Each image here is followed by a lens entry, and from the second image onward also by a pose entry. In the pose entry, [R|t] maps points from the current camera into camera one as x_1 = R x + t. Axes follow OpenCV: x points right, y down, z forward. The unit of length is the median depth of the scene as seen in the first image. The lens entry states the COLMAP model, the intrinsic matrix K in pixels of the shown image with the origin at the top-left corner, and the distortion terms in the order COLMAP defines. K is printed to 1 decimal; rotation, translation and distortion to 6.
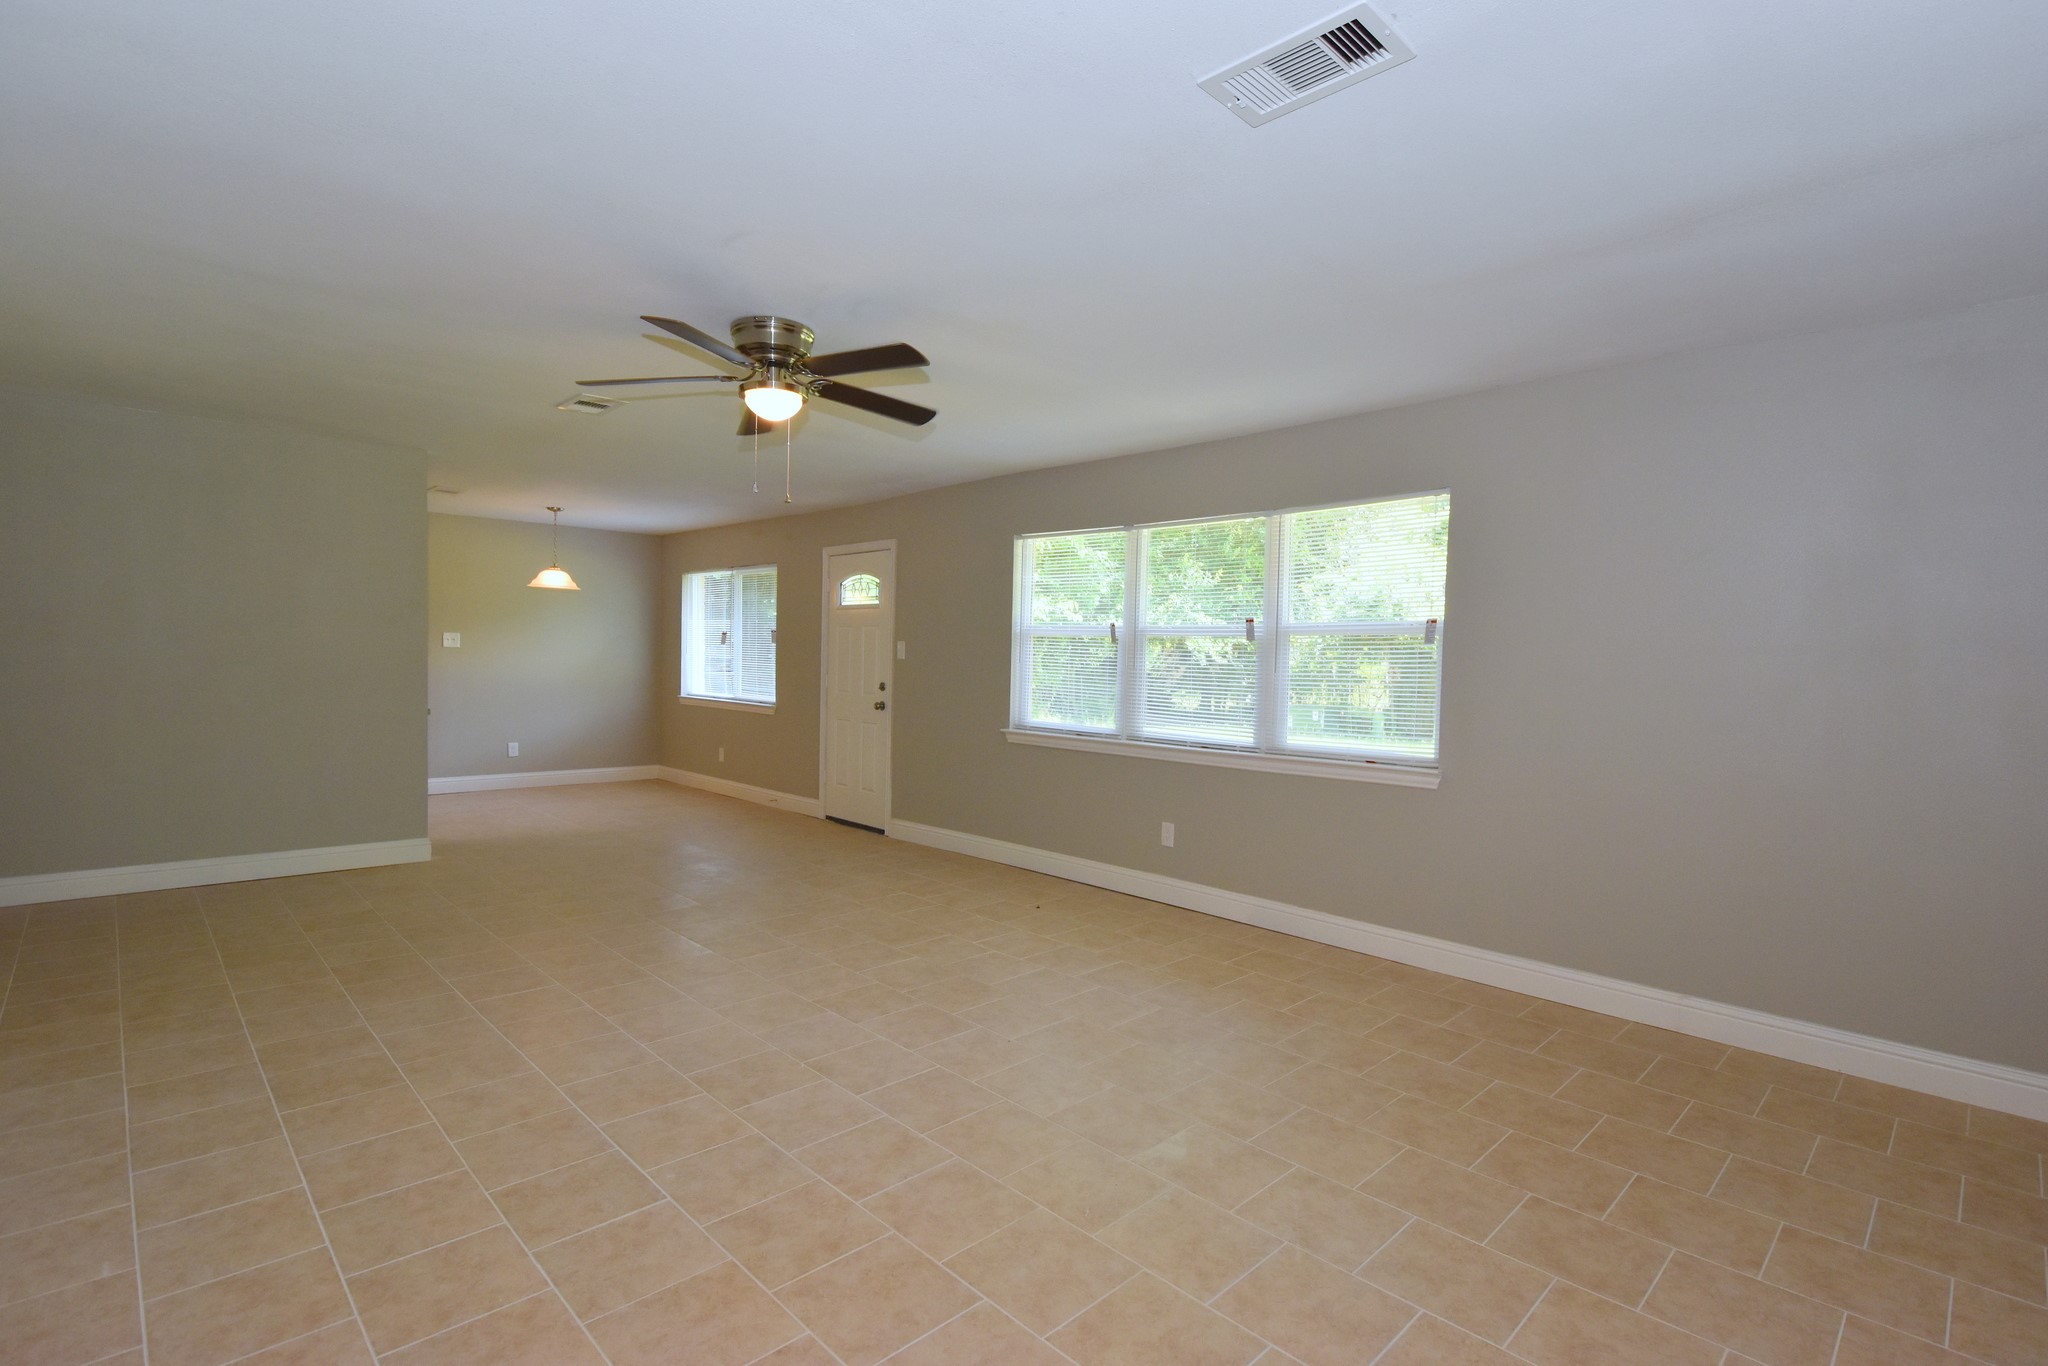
lens RADIAL K [[965.8, 0, 1037.5], [0, 965.8, 693.6], [0, 0, 1]] dist [-0.009007, -0.002249]
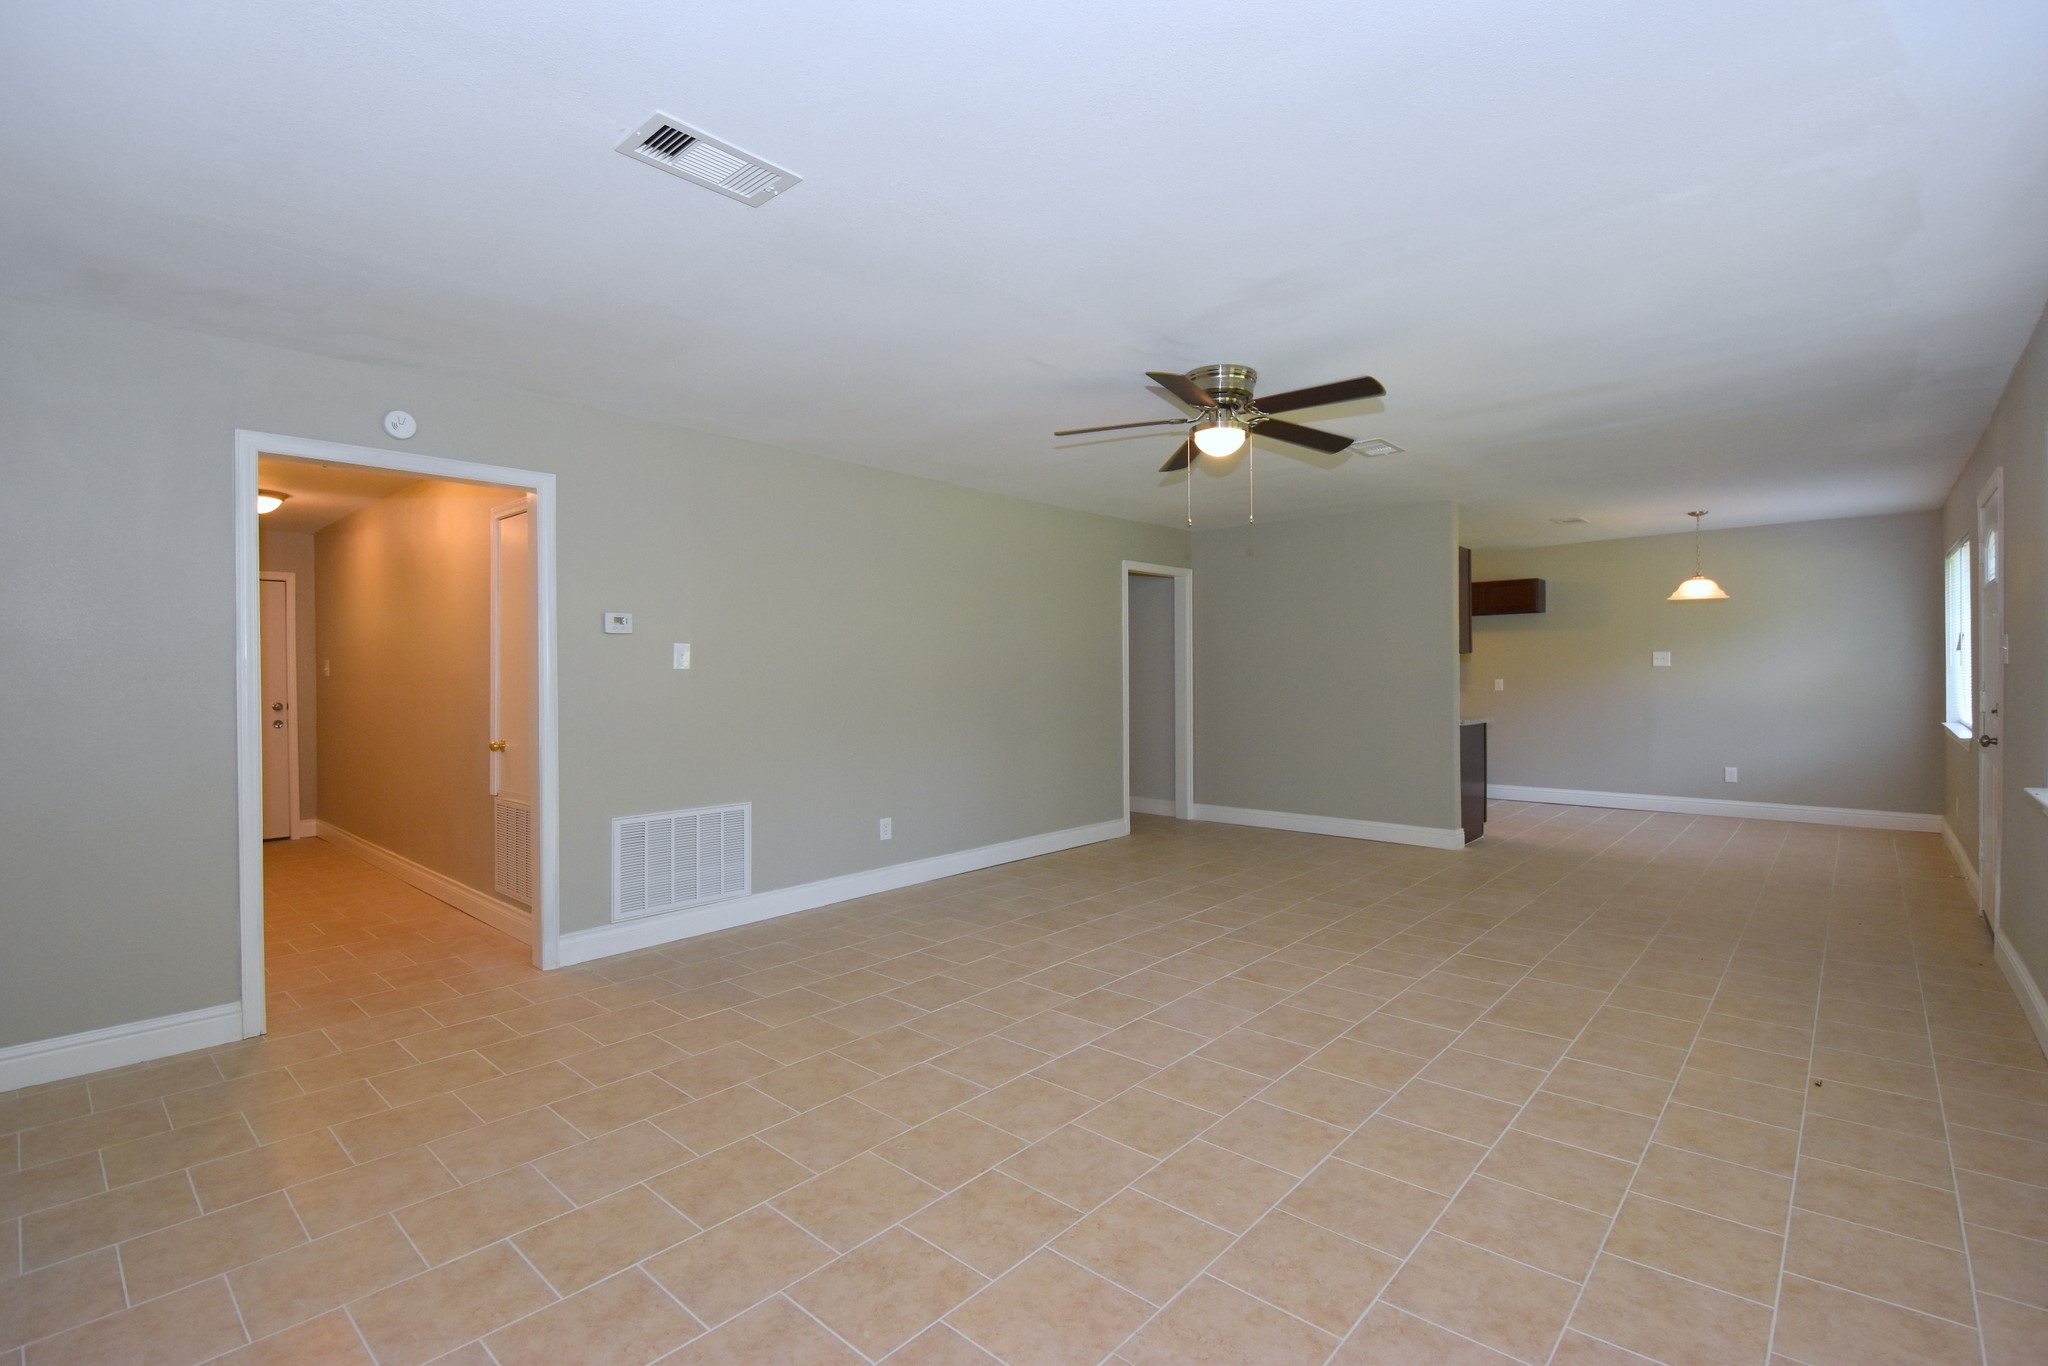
lens RADIAL K [[918.8, 0, 1025.8], [0, 918.8, 683.8], [0, 0, 1]] dist [-0.004093, -0.004931]
pose [[0.059601, -0.009304, -0.998179, 0.688641], [-0.029179, 0.999513, -0.011059, -0.000103], [0.997796, 0.029785, 0.059300, 0.639854]]
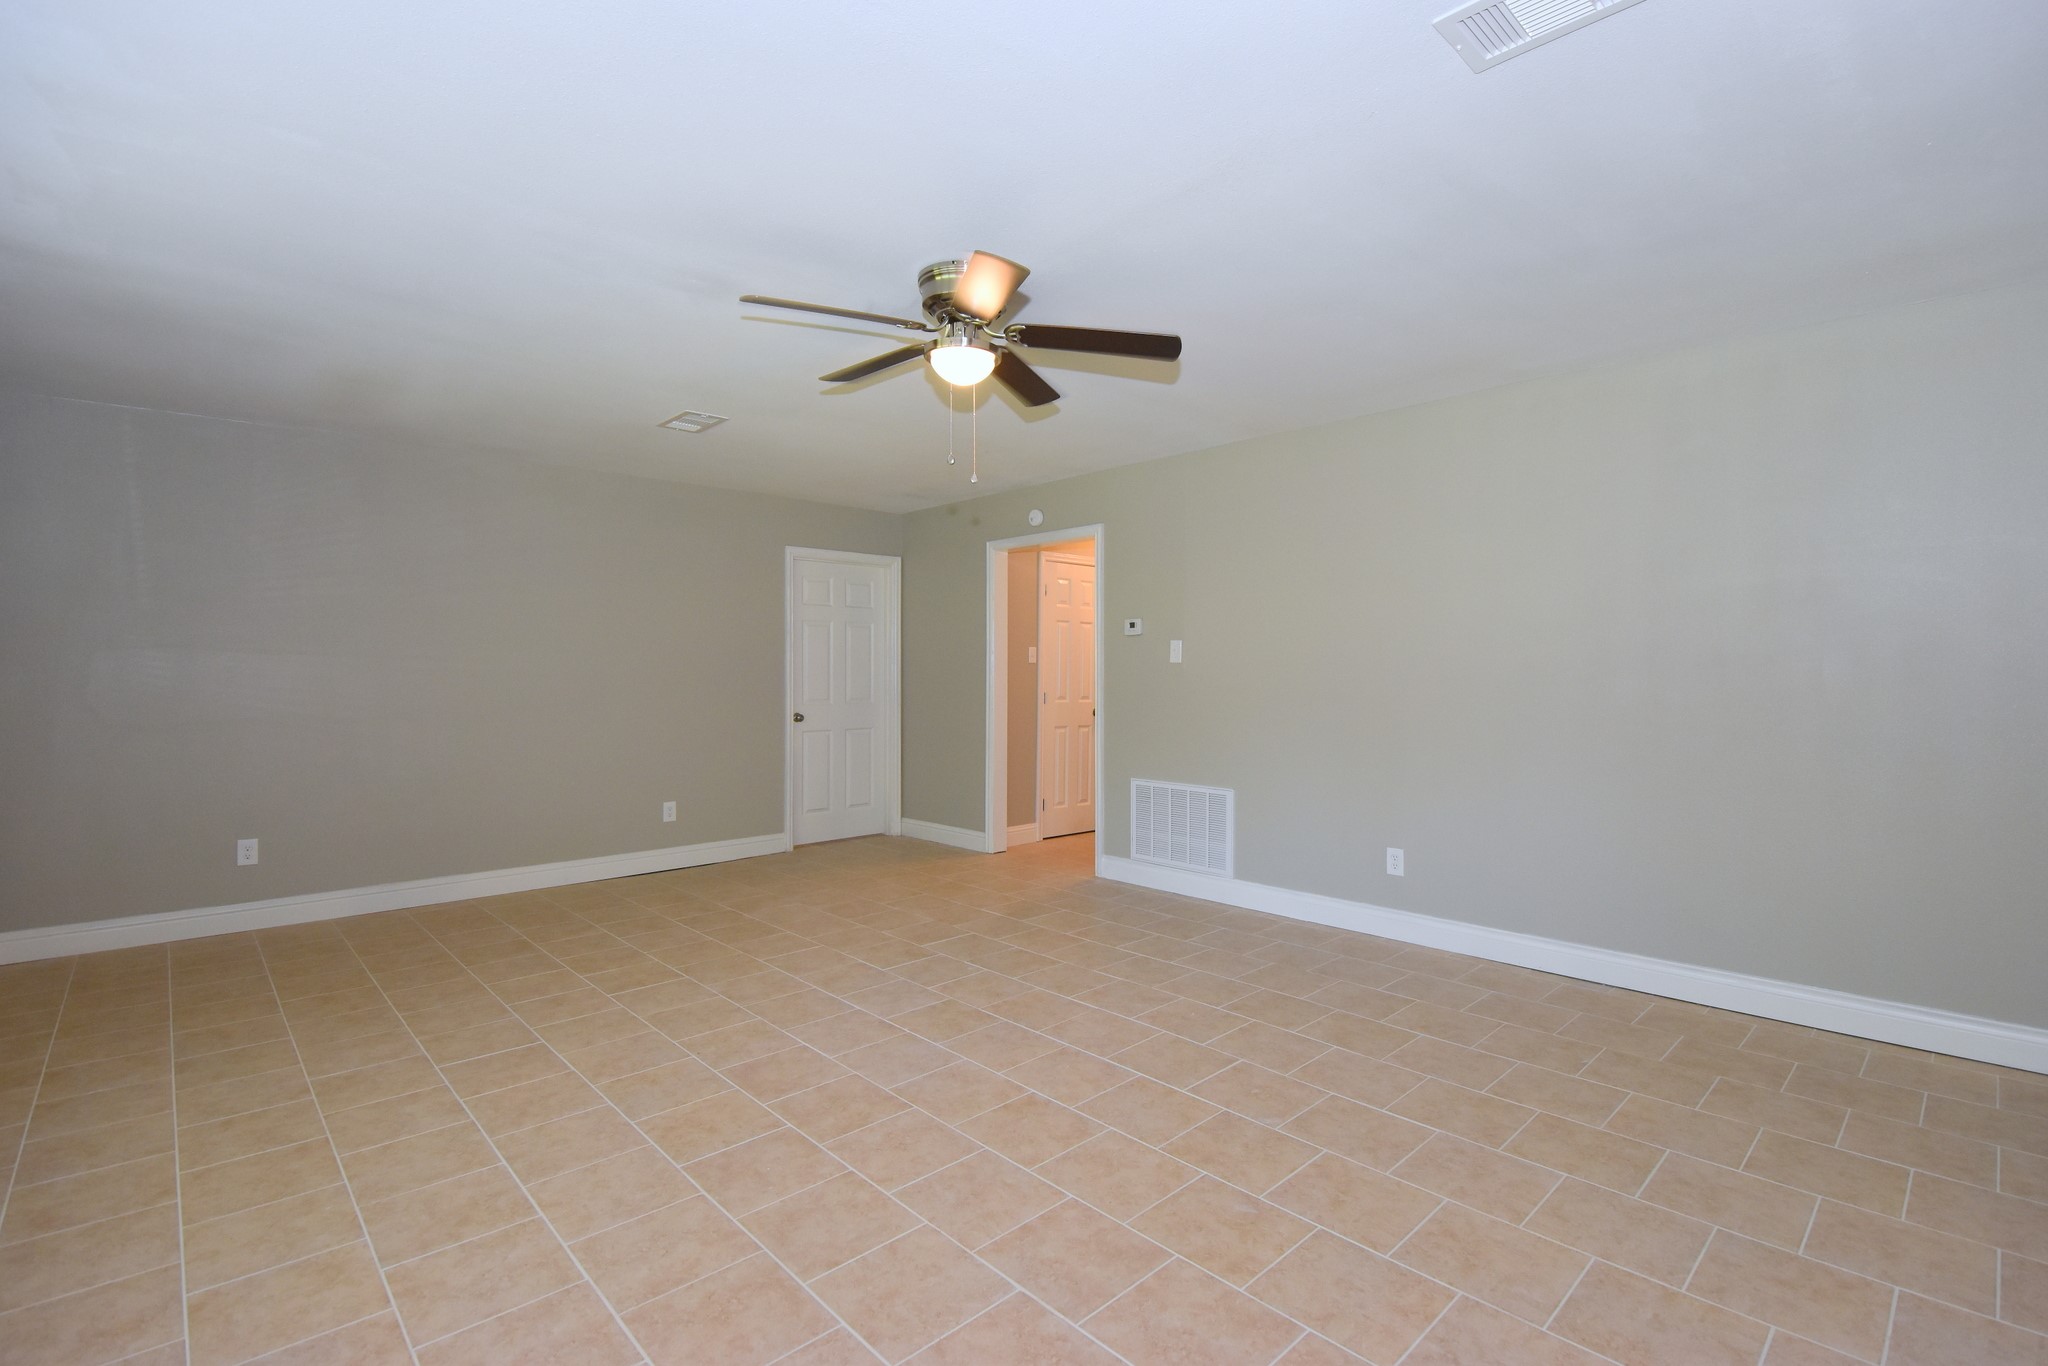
lens RADIAL K [[918.8, 0, 1058.2], [0, 918.8, 660.3], [0, 0, 1]] dist [-0.004093, -0.004931]
pose [[-0.999733, -0.020925, -0.009829, -0.322535], [-0.021192, 0.999388, 0.027833, -0.057665], [0.009240, 0.028033, -0.999564, 1.652659]]
